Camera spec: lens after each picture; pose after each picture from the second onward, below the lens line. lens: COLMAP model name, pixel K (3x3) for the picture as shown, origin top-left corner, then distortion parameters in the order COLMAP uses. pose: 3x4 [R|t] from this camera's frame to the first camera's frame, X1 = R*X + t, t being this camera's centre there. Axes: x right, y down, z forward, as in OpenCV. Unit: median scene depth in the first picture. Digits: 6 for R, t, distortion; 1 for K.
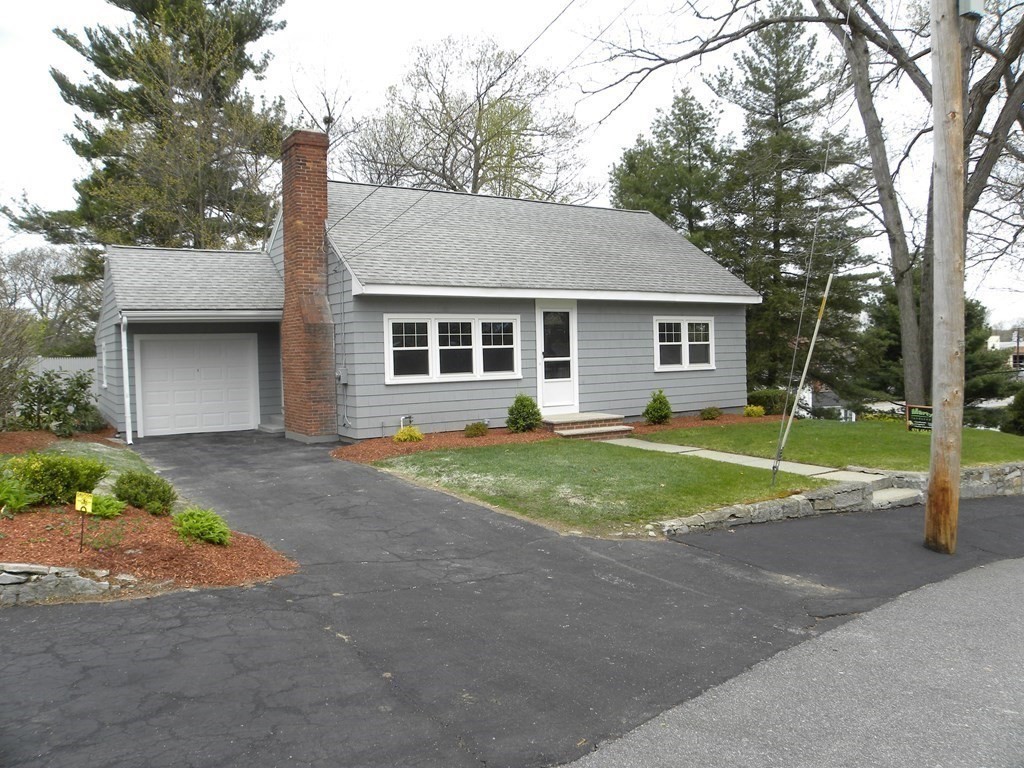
lens RADIAL K [[783.8, 0, 512.0], [0, 783.8, 384.0], [0, 0, 1]] dist [-0.087810, 0.002803]
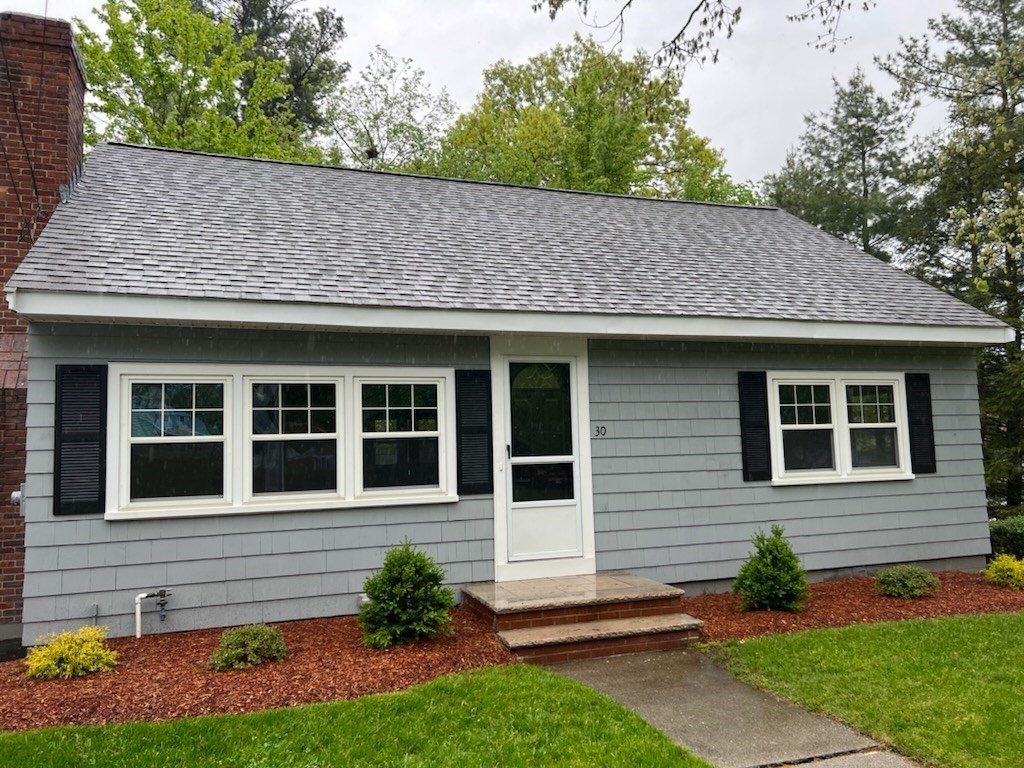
lens RADIAL K [[779.4, 0, 505.9], [0, 779.4, 381.1], [0, 0, 1]] dist [0.030678, 0.000364]
pose [[0.973787, -0.021807, -0.226416, 0.150636], [-0.005526, 0.992832, -0.119388, -0.023463], [0.227396, 0.117509, 0.966686, 0.548617]]
